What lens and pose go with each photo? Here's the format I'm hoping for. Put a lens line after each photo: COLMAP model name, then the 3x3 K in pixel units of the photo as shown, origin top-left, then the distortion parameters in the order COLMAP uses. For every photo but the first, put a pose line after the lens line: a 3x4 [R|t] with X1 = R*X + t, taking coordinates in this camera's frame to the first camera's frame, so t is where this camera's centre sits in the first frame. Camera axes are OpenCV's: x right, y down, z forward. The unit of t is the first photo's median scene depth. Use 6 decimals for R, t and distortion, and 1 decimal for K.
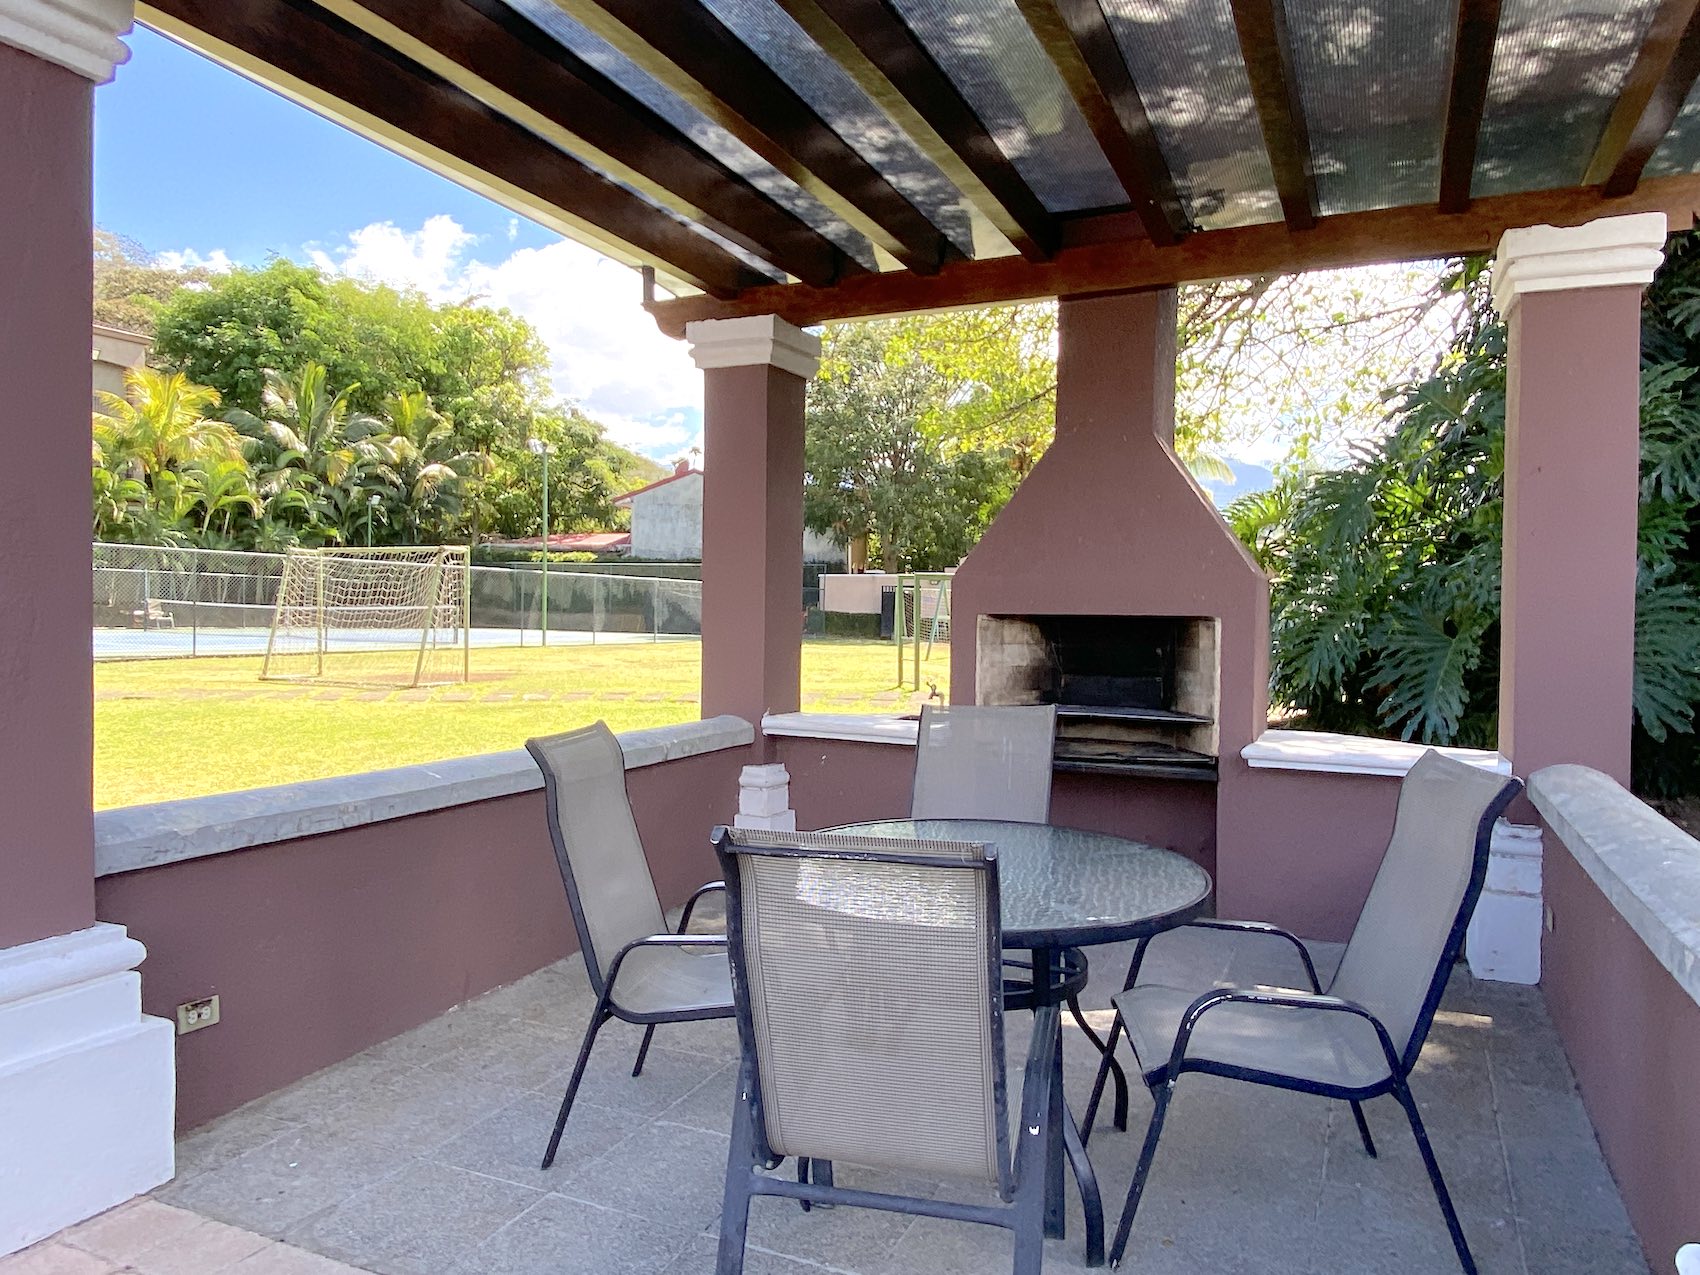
lens RADIAL K [[1145.5, 0, 850.0], [0, 1145.5, 637.5], [0, 0, 1]] dist [0.003306, 0.001589]
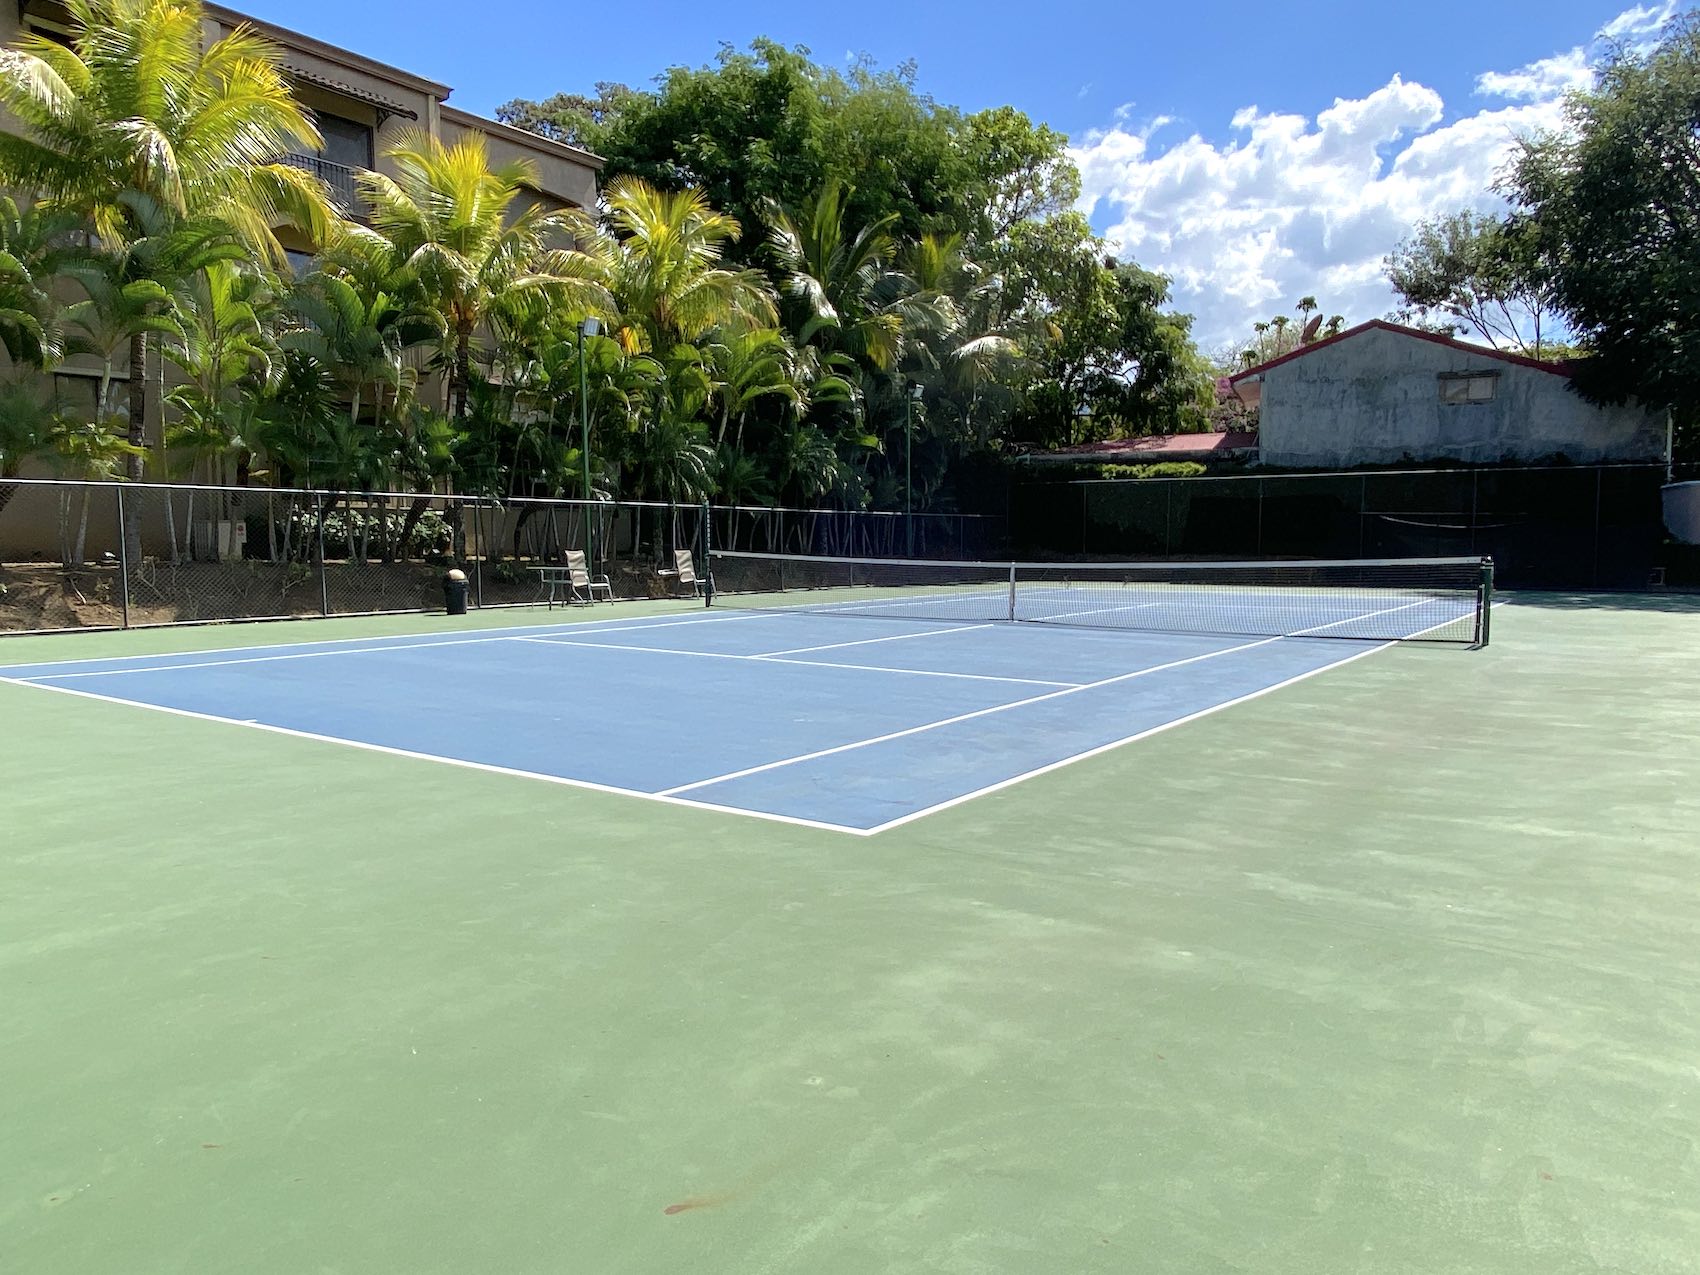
lens RADIAL K [[1145.5, 0, 850.0], [0, 1145.5, 637.5], [0, 0, 1]] dist [0.003306, 0.001589]
pose [[0.991278, -0.028336, -0.128703, -0.377453], [0.034077, 0.998510, 0.042619, -0.007866], [0.127304, -0.046633, 0.990767, 0.337328]]
